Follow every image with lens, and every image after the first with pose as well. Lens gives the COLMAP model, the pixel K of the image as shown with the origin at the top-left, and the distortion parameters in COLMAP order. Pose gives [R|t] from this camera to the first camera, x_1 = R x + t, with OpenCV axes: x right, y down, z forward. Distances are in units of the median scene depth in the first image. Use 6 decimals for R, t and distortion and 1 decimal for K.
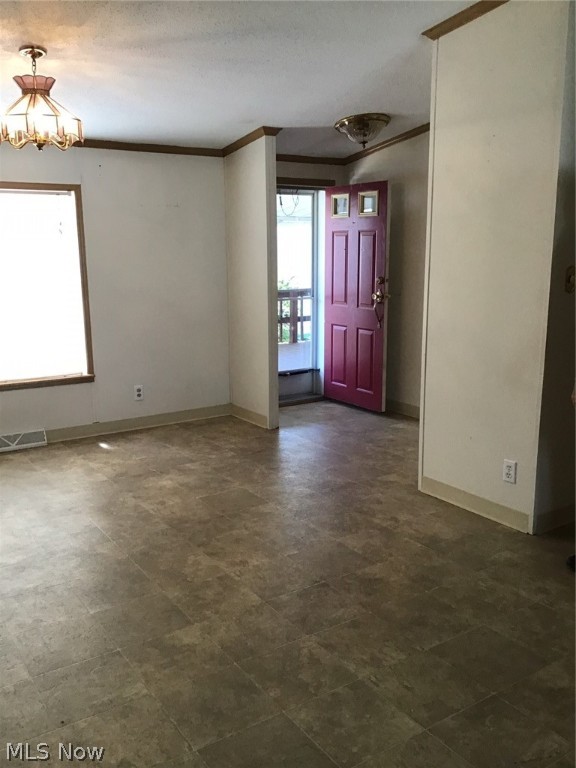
lens RADIAL K [[711.1, 0, 288.0], [0, 711.1, 384.0], [0, 0, 1]] dist [0.003378, -0.005641]
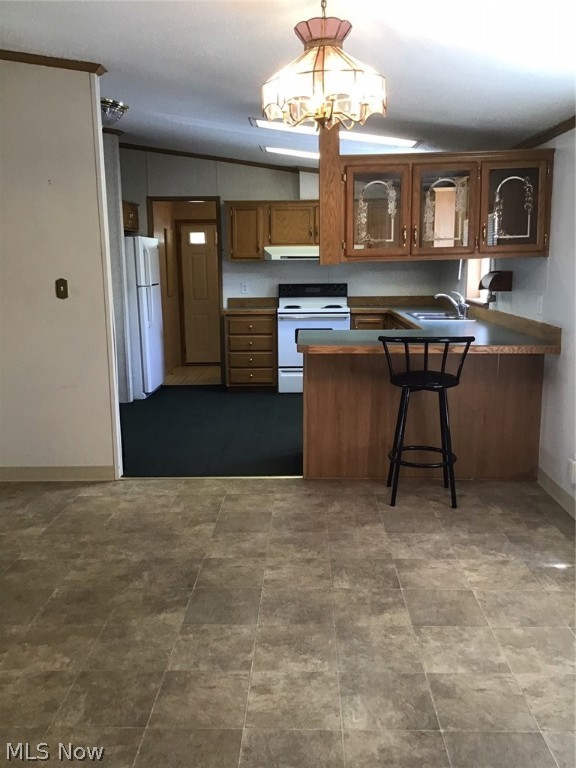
lens RADIAL K [[711.1, 0, 288.0], [0, 711.1, 384.0], [0, 0, 1]] dist [0.003378, -0.005641]
pose [[-0.576172, 0.185658, -0.795963, 0.254613], [-0.139696, 0.937160, 0.319714, -0.285790], [0.805302, 0.295403, -0.514029, 1.316506]]
